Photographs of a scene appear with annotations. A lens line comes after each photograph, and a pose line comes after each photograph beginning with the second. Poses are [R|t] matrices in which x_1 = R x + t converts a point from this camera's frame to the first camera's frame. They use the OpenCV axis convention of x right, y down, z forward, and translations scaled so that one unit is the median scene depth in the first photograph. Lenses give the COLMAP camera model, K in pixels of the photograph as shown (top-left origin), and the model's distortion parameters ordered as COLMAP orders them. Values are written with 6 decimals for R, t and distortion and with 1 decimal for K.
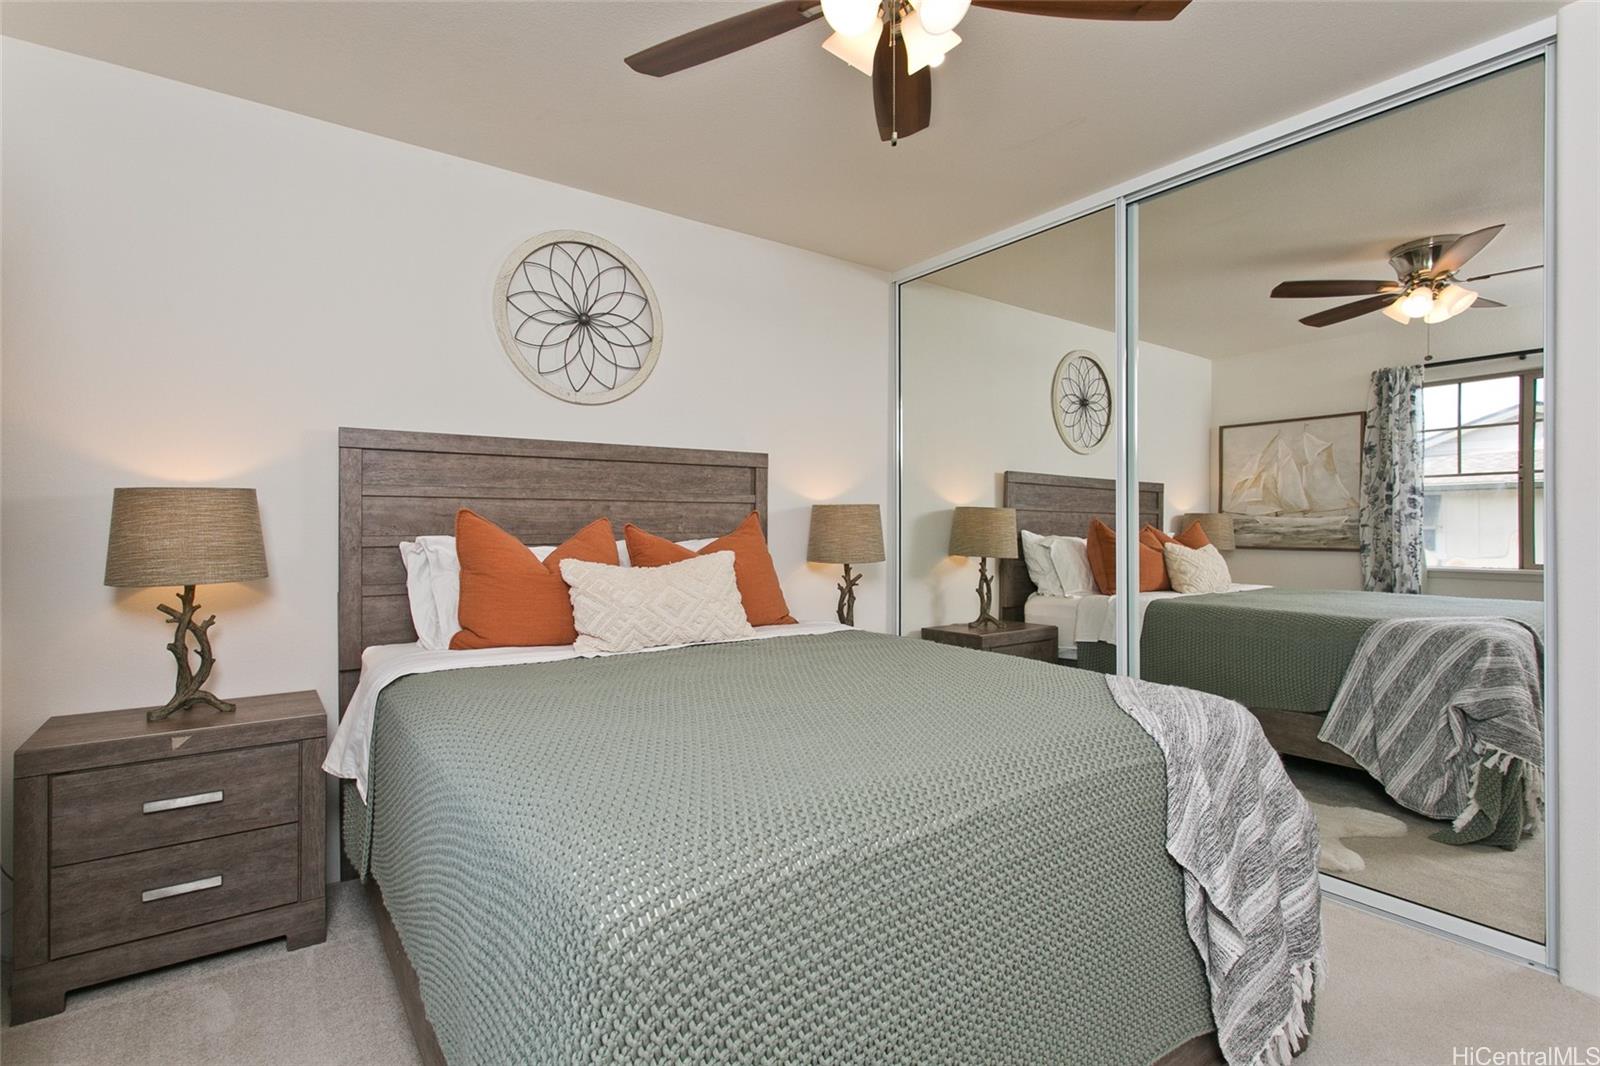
lens RADIAL K [[759.1, 0, 790.5], [0, 759.1, 531.2], [0, 0, 1]] dist [0.004320, 0.000835]
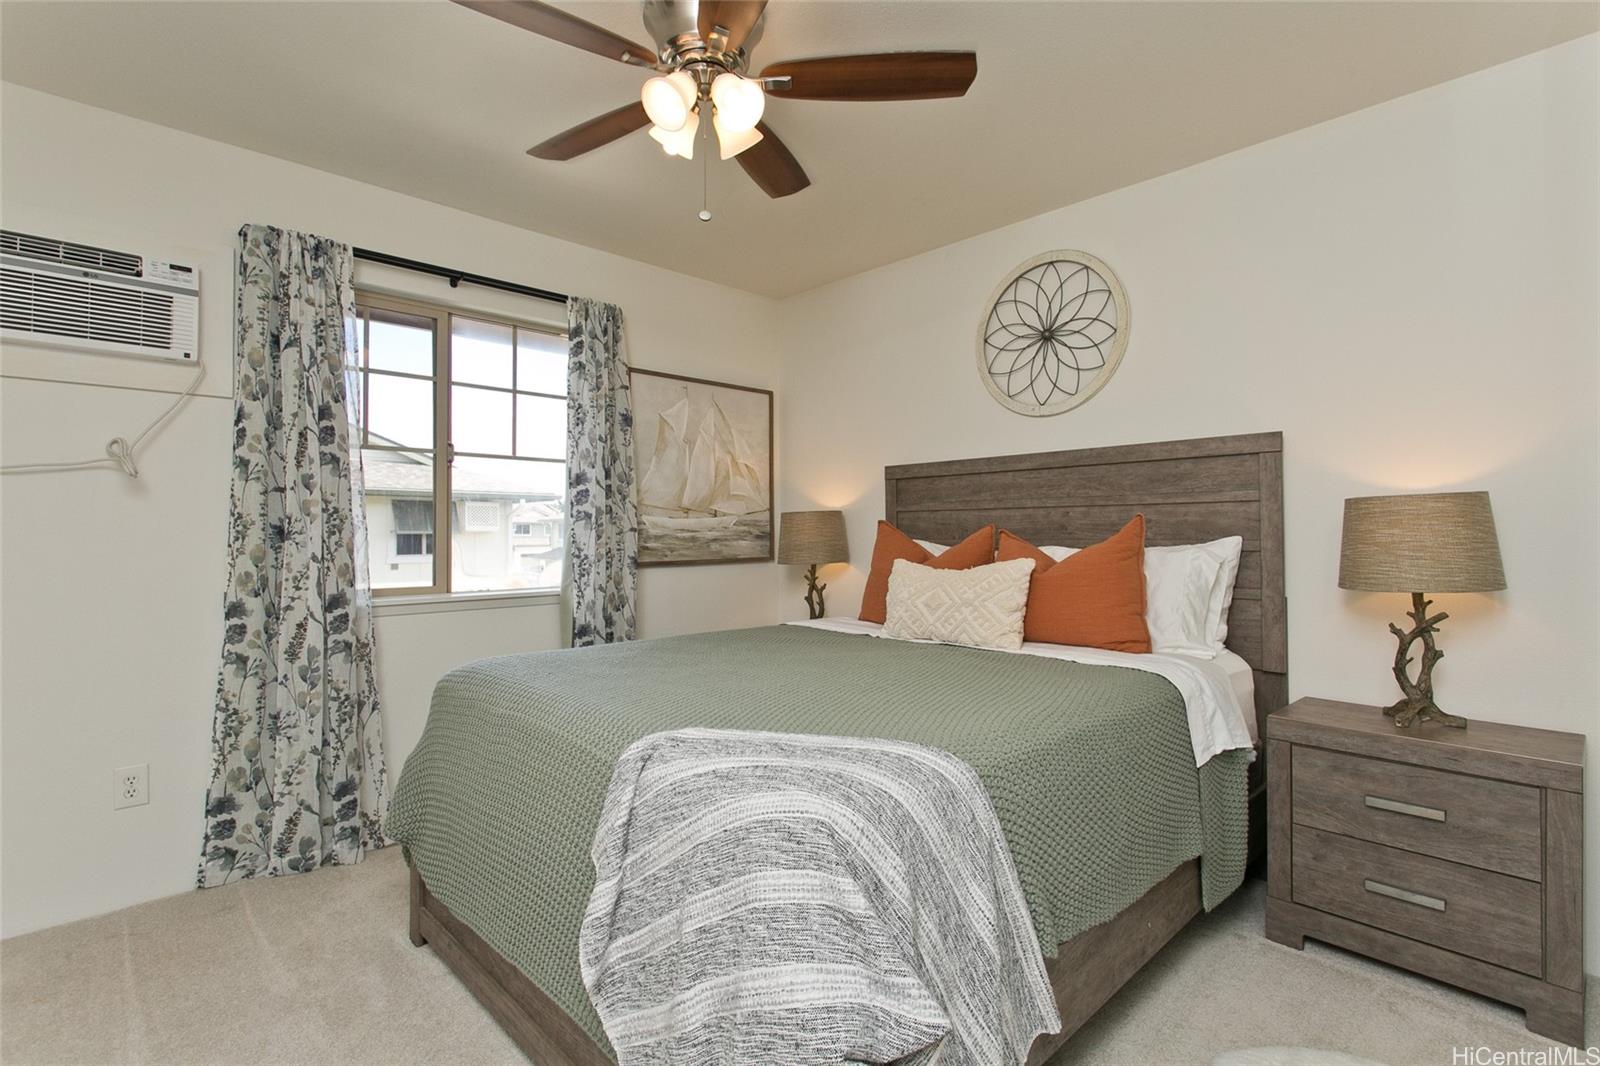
lens RADIAL K [[759.1, 0, 790.1], [0, 759.1, 528.7], [0, 0, 1]] dist [0.004320, 0.000835]
pose [[0.143207, -0.006543, -0.989671, 0.687528], [-0.004843, 0.999962, -0.007312, -0.001825], [0.989681, 0.005840, 0.143169, 0.480827]]
